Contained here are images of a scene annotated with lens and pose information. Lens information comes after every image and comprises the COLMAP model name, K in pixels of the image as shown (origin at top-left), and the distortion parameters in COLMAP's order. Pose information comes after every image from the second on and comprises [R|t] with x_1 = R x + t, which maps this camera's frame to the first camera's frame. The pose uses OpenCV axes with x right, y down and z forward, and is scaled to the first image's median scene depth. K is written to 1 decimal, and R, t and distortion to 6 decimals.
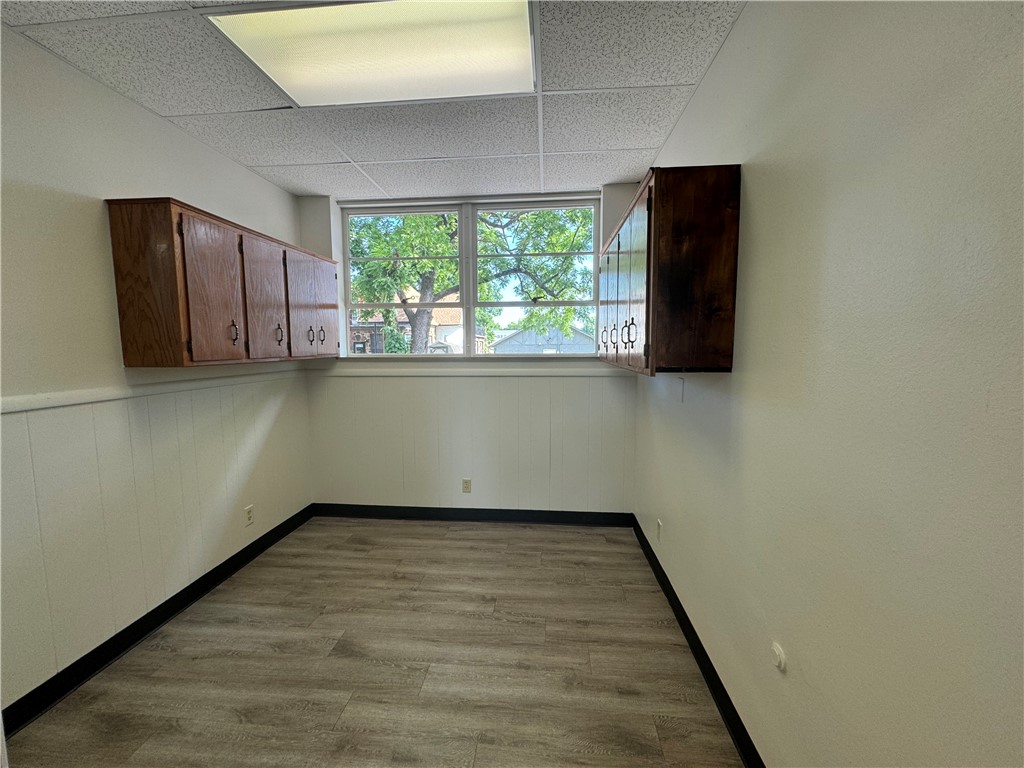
lens RADIAL K [[409.5, 0, 519.2], [0, 409.5, 383.7], [0, 0, 1]] dist [-0.004944, -0.001609]
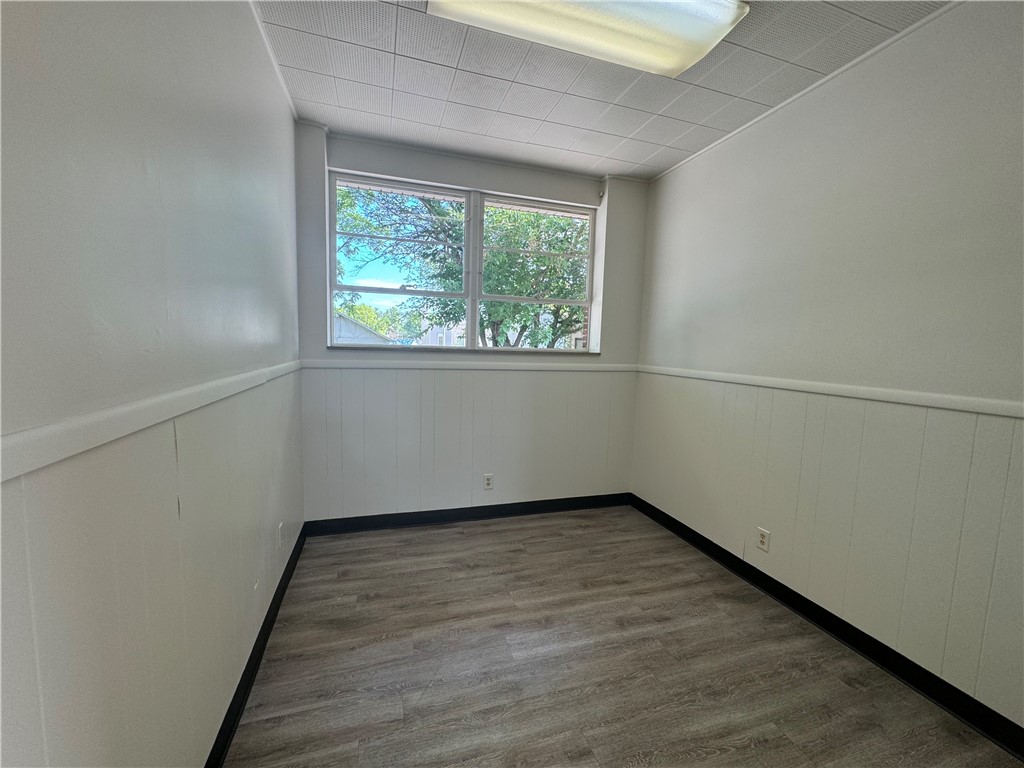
lens RADIAL K [[409.5, 0, 512.9], [0, 409.5, 374.9], [0, 0, 1]] dist [-0.004944, -0.001609]
pose [[0.919497, 0.000366, 0.393097, -0.438159], [0.000462, 0.999998, -0.002011, -0.005028], [-0.393097, 0.002031, 0.919495, 0.079356]]
